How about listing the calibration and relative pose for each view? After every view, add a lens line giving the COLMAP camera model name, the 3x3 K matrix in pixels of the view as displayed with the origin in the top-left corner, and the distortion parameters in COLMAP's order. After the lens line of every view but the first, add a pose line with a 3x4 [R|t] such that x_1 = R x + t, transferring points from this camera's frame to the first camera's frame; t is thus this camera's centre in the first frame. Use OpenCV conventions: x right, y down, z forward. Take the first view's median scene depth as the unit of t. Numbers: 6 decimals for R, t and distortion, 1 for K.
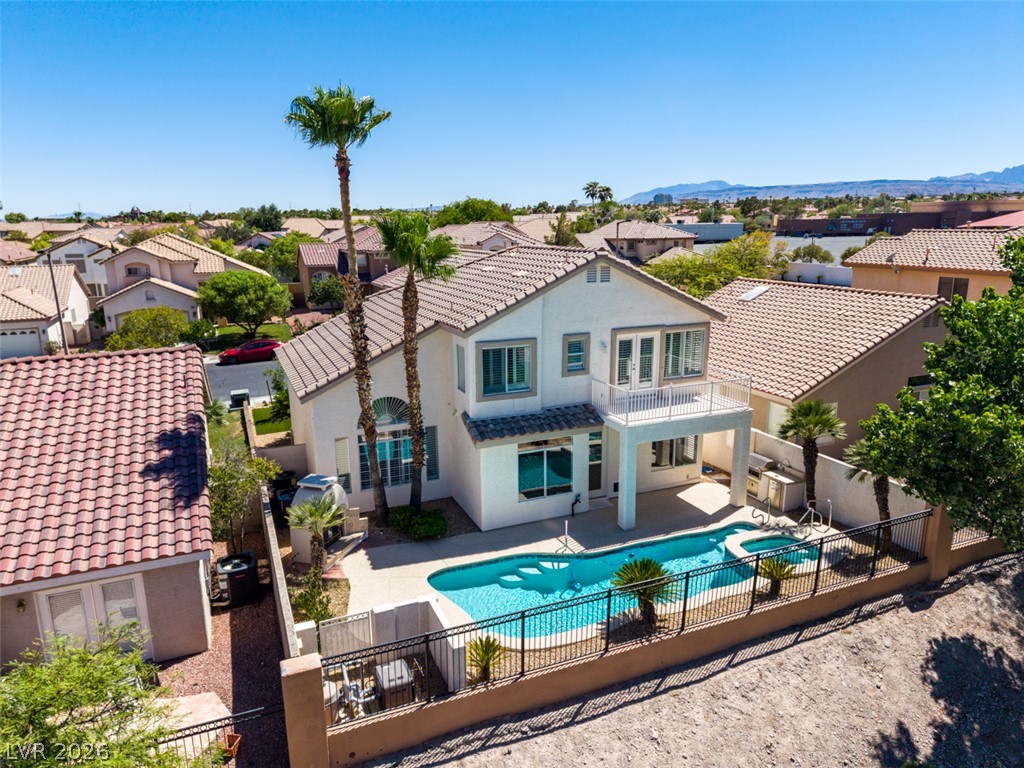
lens RADIAL K [[679.0, 0, 512.0], [0, 679.0, 384.0], [0, 0, 1]] dist [0.065304, -0.079475]
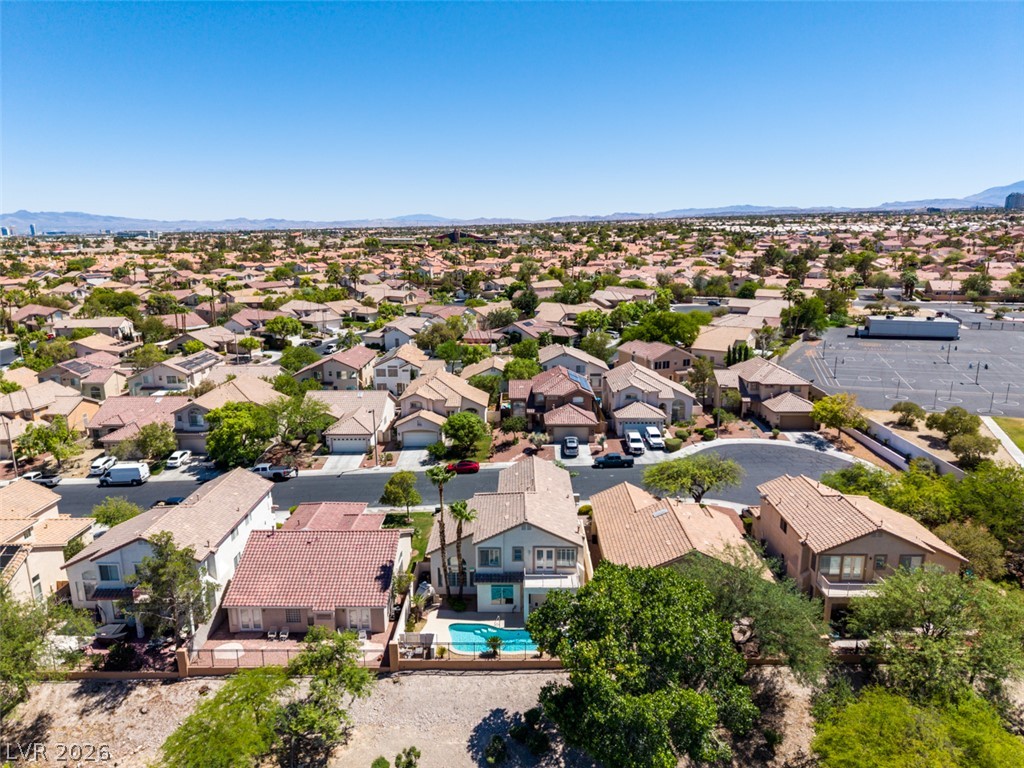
lens RADIAL K [[679.0, 0, 512.0], [0, 679.0, 384.0], [0, 0, 1]] dist [0.065304, -0.079475]
pose [[0.914700, 0.094645, -0.392895, 1.205359], [-0.094297, 0.995338, 0.020235, -0.864336], [0.392978, 0.018540, 0.919361, -1.710756]]
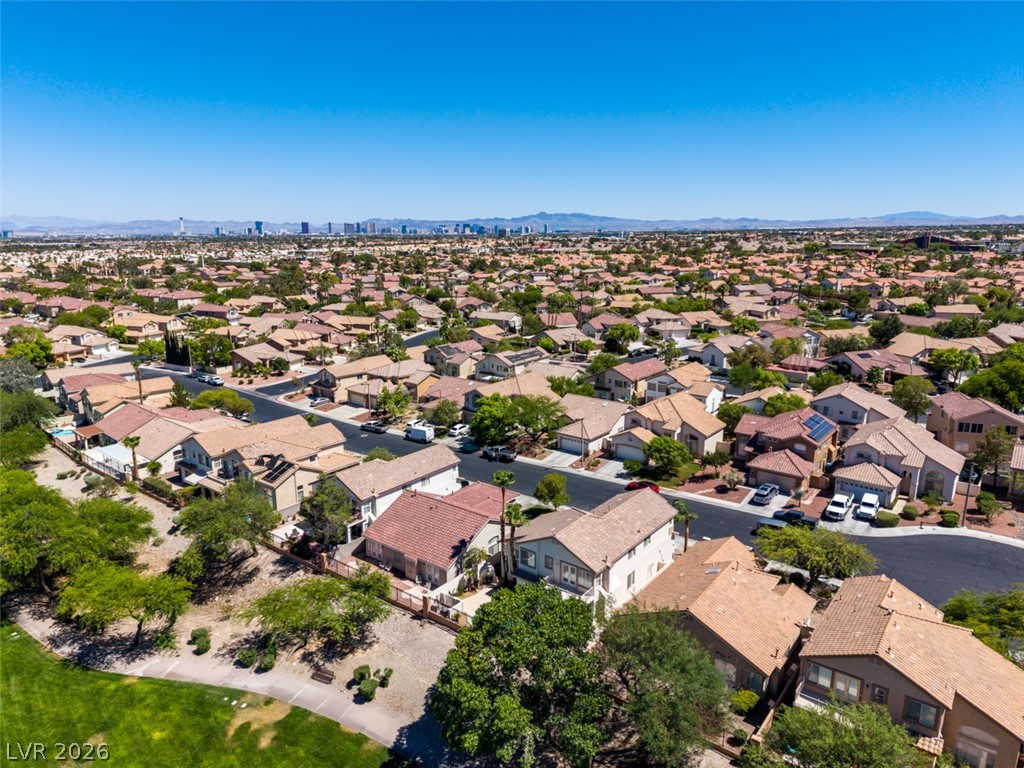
lens RADIAL K [[679.0, 0, 512.0], [0, 679.0, 384.0], [0, 0, 1]] dist [0.065304, -0.079475]
pose [[0.485143, 0.206249, -0.849763, 2.785281], [-0.204668, 0.971575, 0.118966, -1.311460], [0.850146, 0.116204, 0.513565, -0.940542]]
